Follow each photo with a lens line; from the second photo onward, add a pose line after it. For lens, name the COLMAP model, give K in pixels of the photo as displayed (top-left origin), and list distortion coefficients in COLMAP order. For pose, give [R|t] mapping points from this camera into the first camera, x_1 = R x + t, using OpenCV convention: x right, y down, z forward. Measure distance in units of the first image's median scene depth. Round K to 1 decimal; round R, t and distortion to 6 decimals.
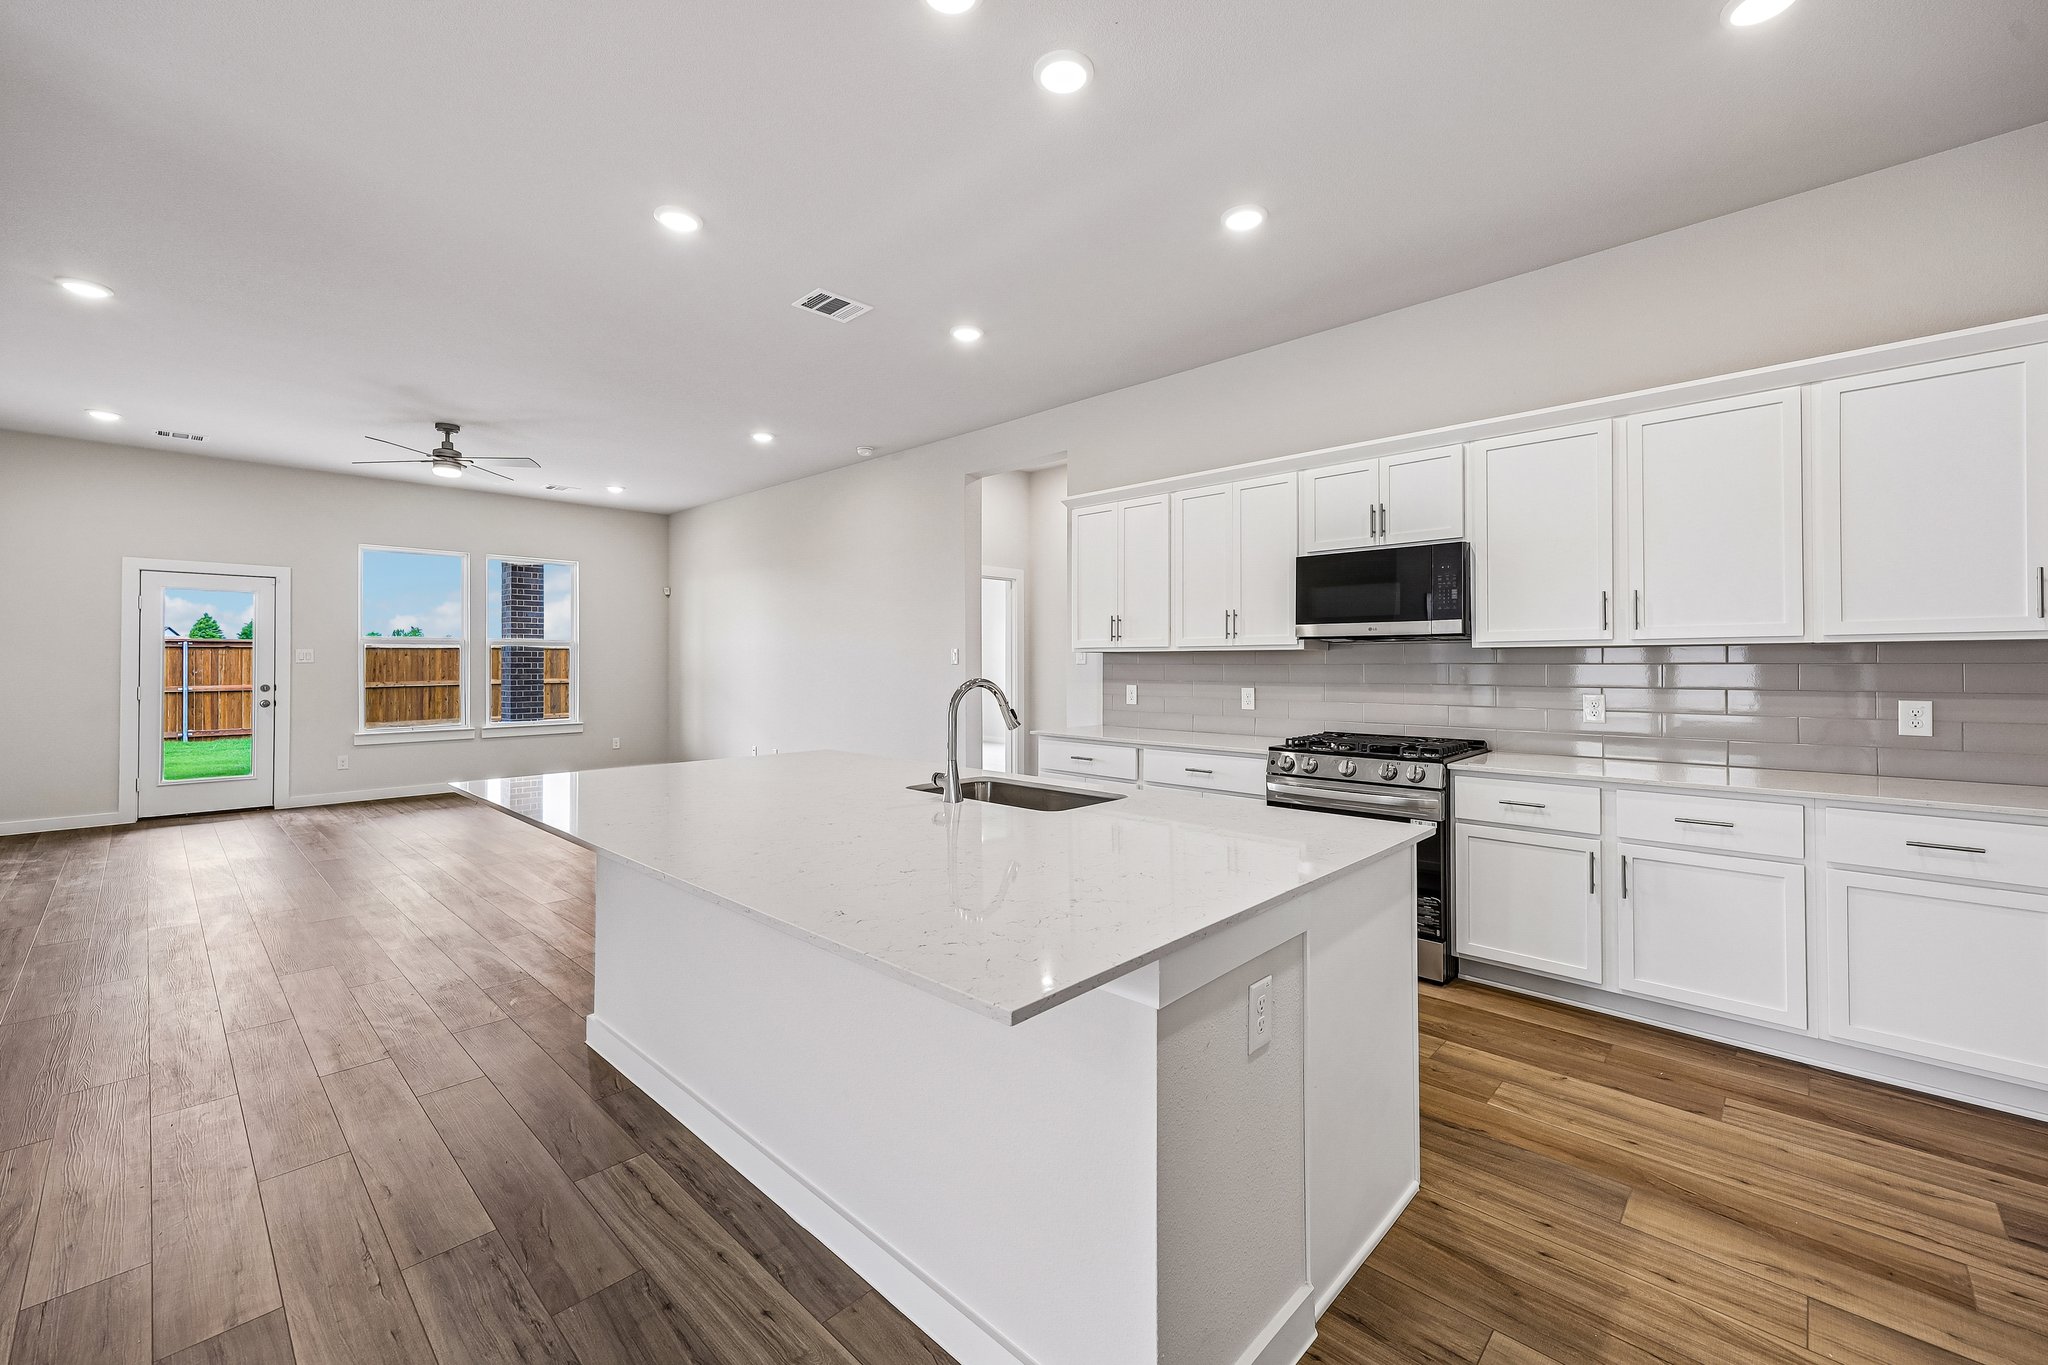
lens RADIAL K [[830.4, 0, 1023.7], [0, 830.4, 659.5], [0, 0, 1]] dist [0.009591, 0.001528]
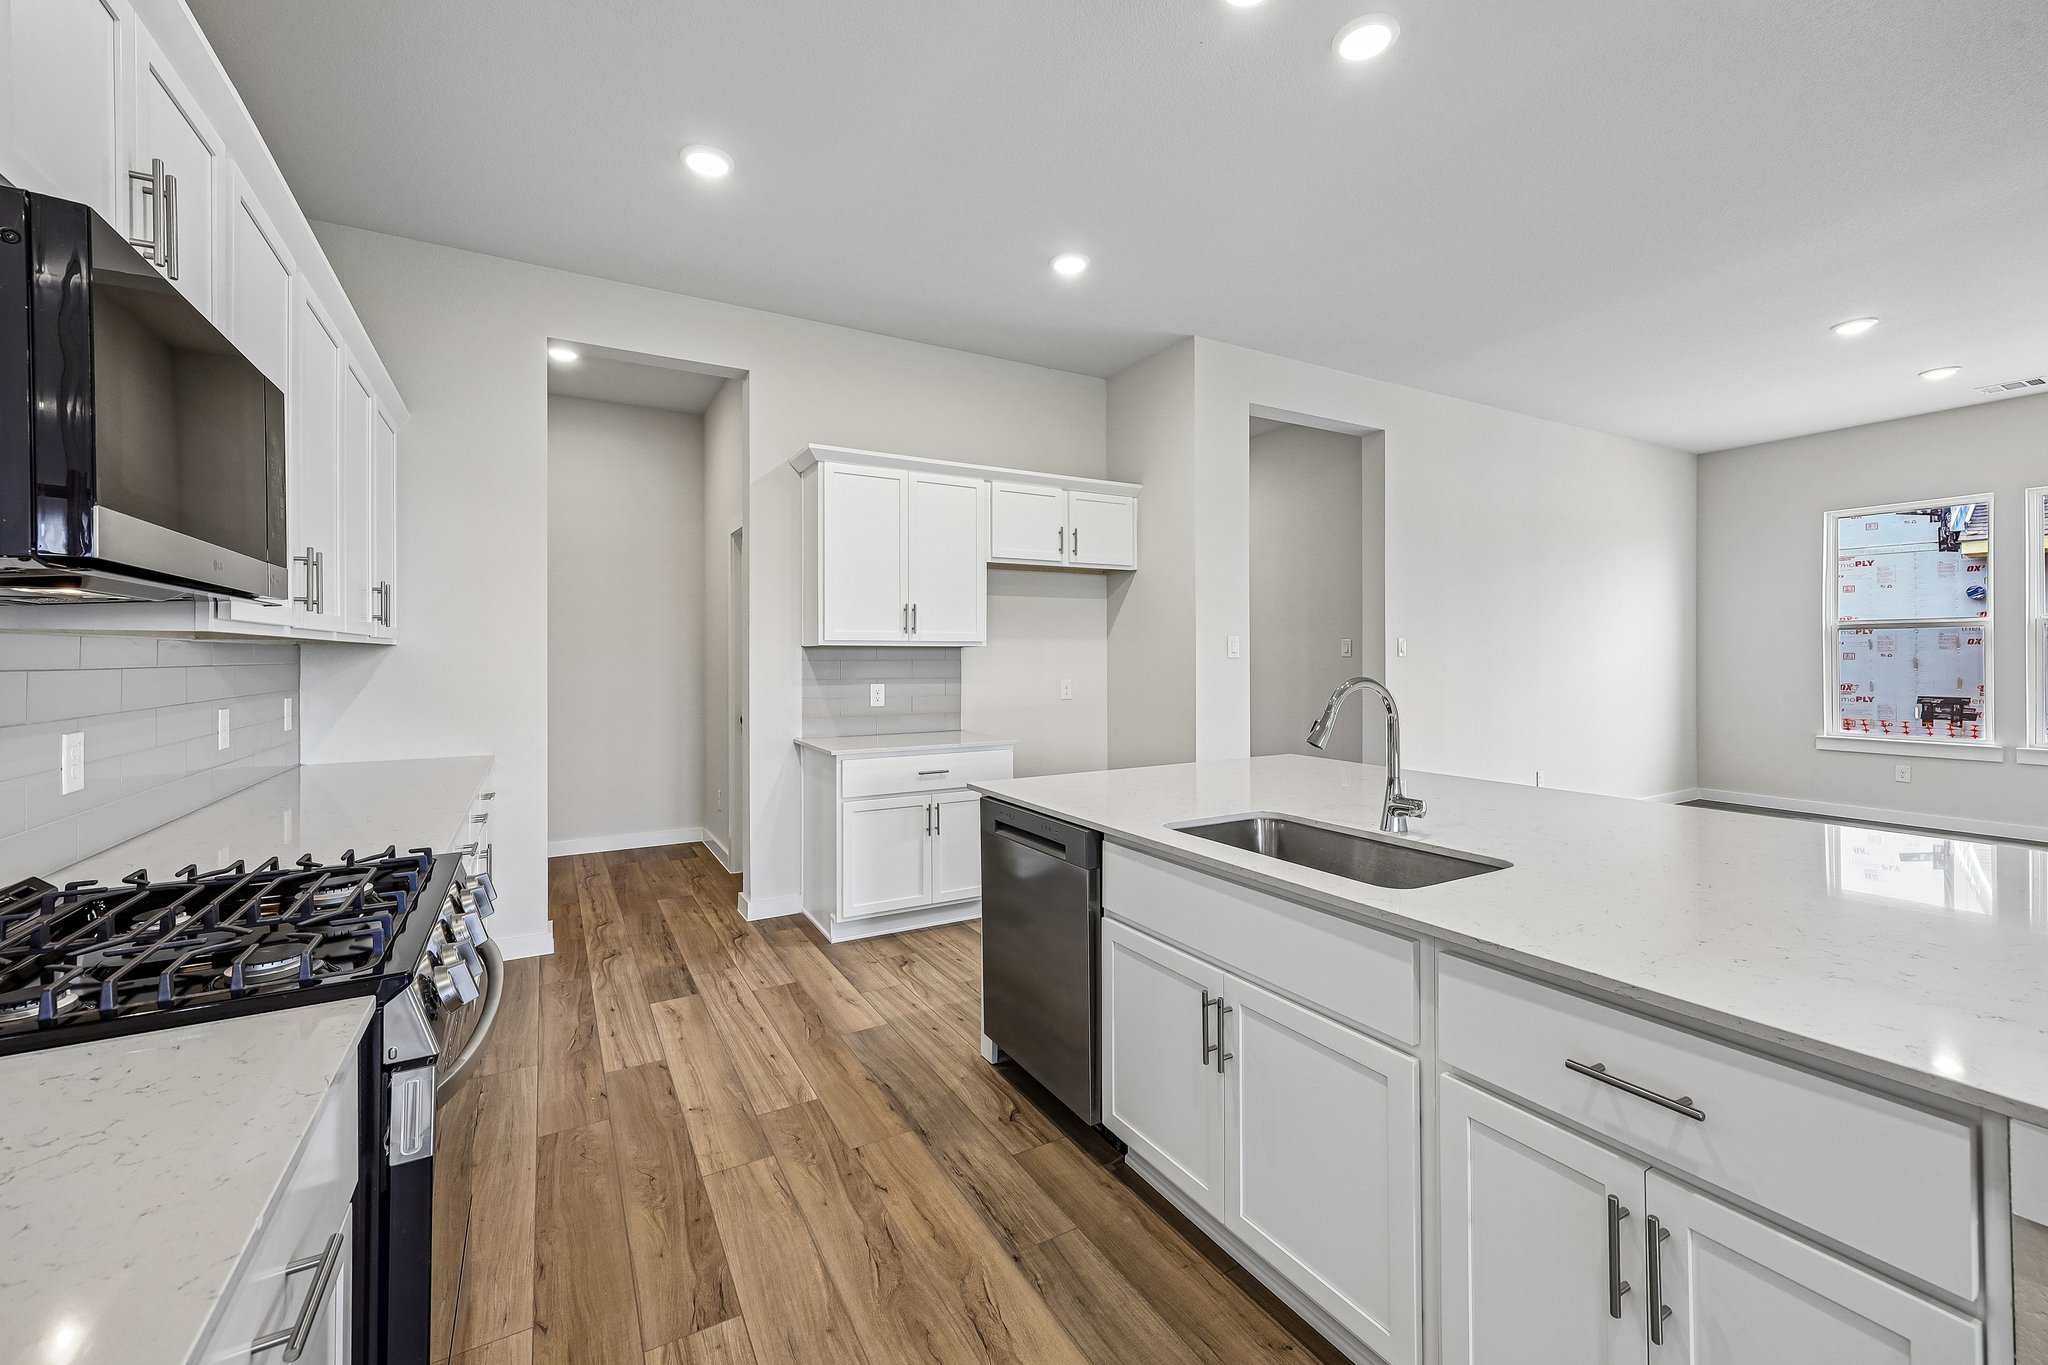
lens RADIAL K [[830.4, 0, 1024.0], [0, 830.4, 657.7], [0, 0, 1]] dist [0.009591, 0.001528]
pose [[-0.958429, 0.005718, 0.285273, 0.013813], [0.005384, 0.999984, -0.001956, 0.001869], [-0.285280, -0.000339, -0.958444, 0.950267]]
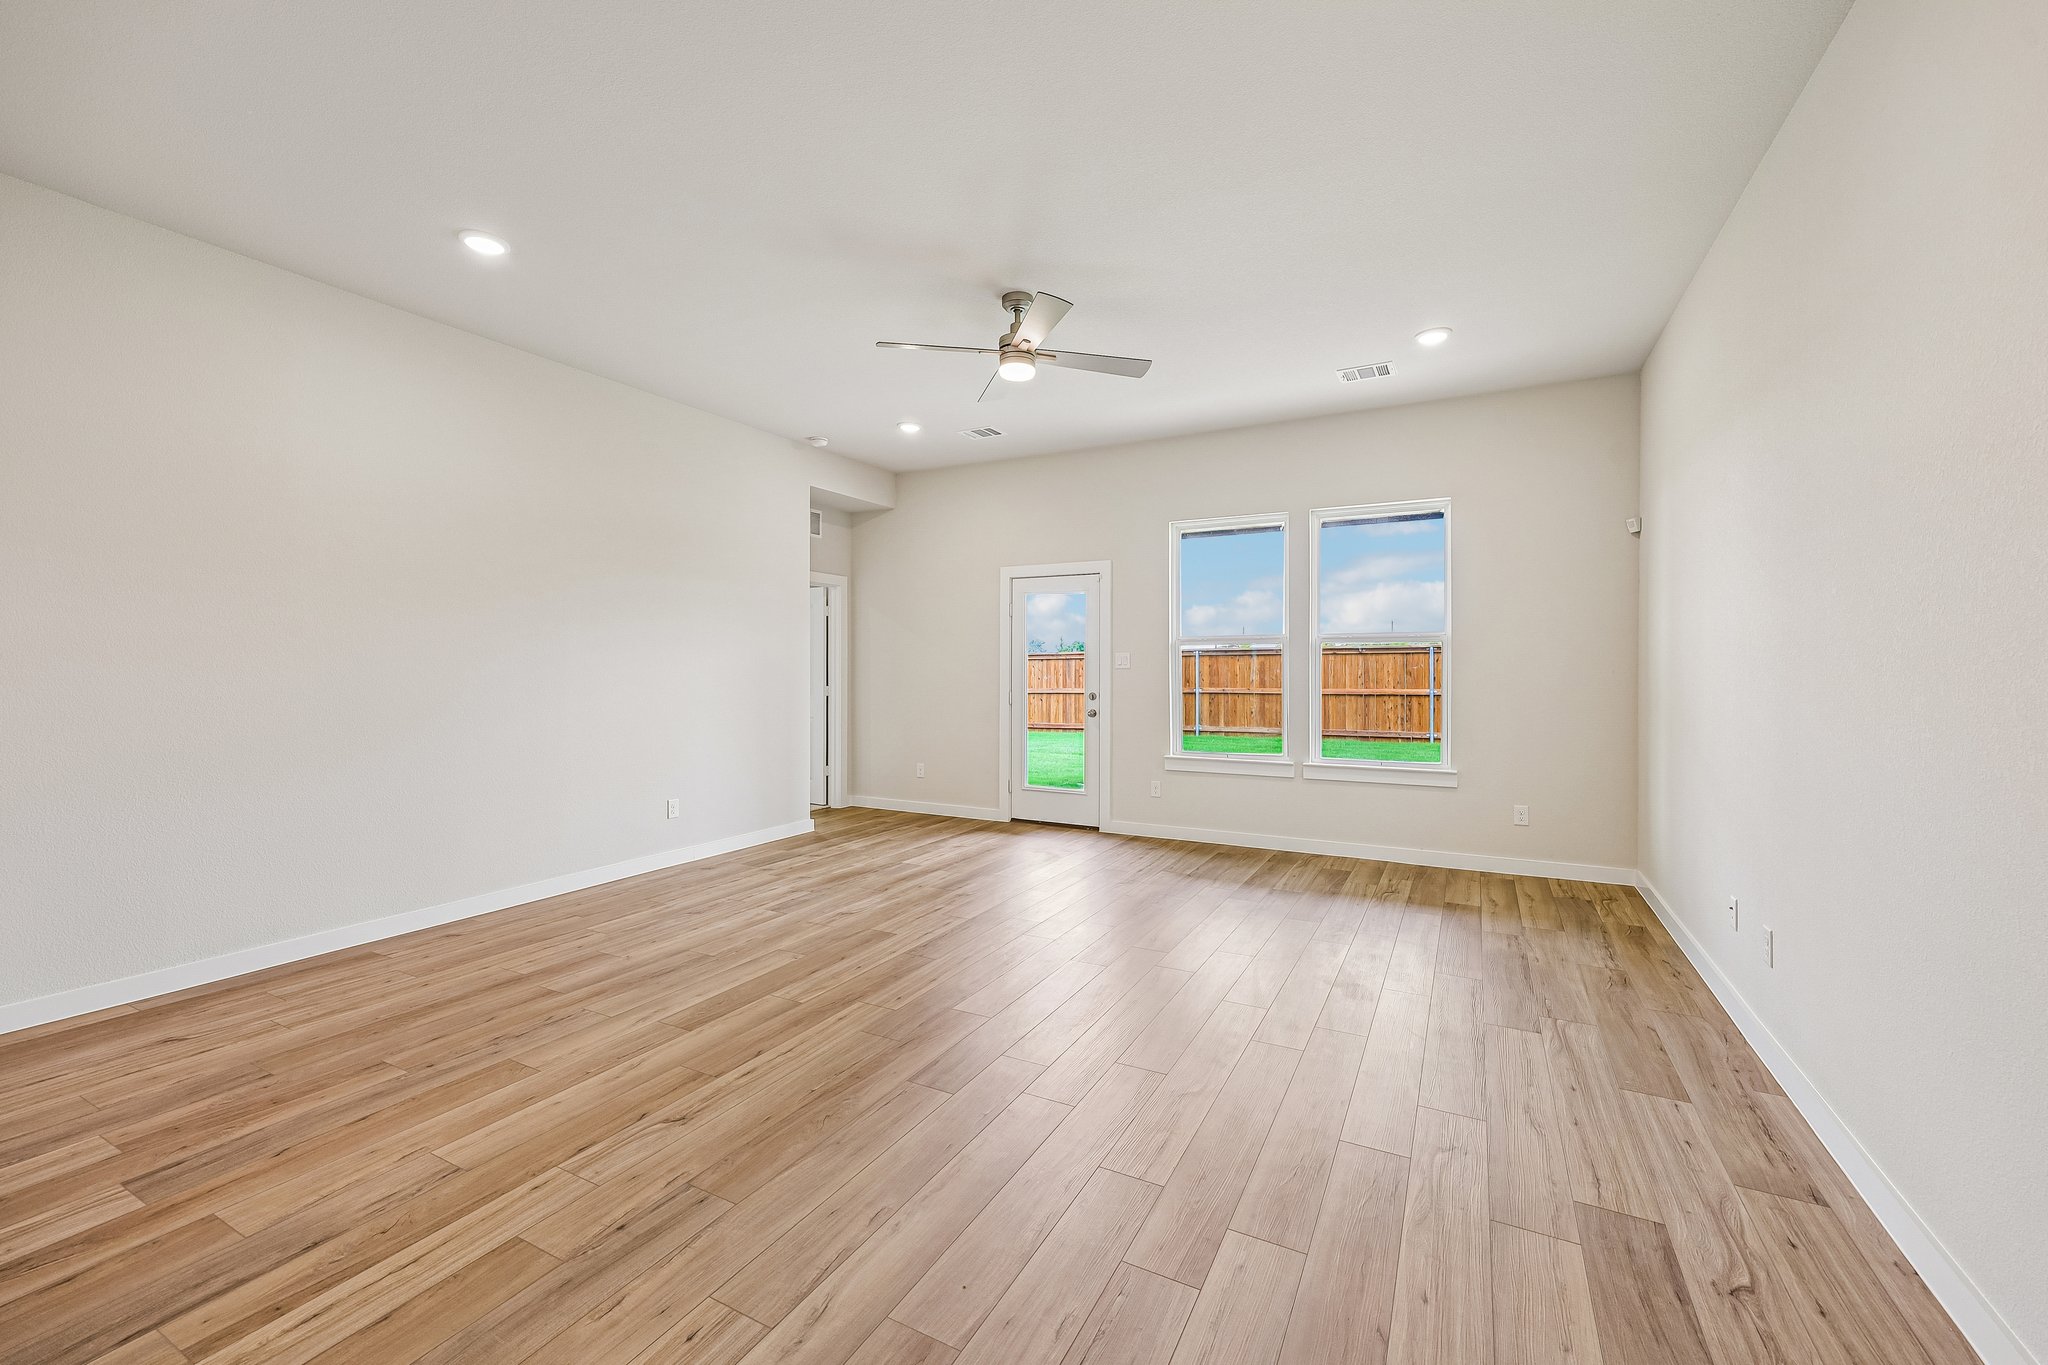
lens RADIAL K [[830.4, 0, 1029.3], [0, 830.4, 681.4], [0, 0, 1]] dist [0.009591, 0.001528]
pose [[0.265361, 0.018617, -0.963969, -0.084947], [0.000639, 0.999810, 0.019486, 0.000733], [0.964149, -0.005786, 0.265299, 1.036673]]
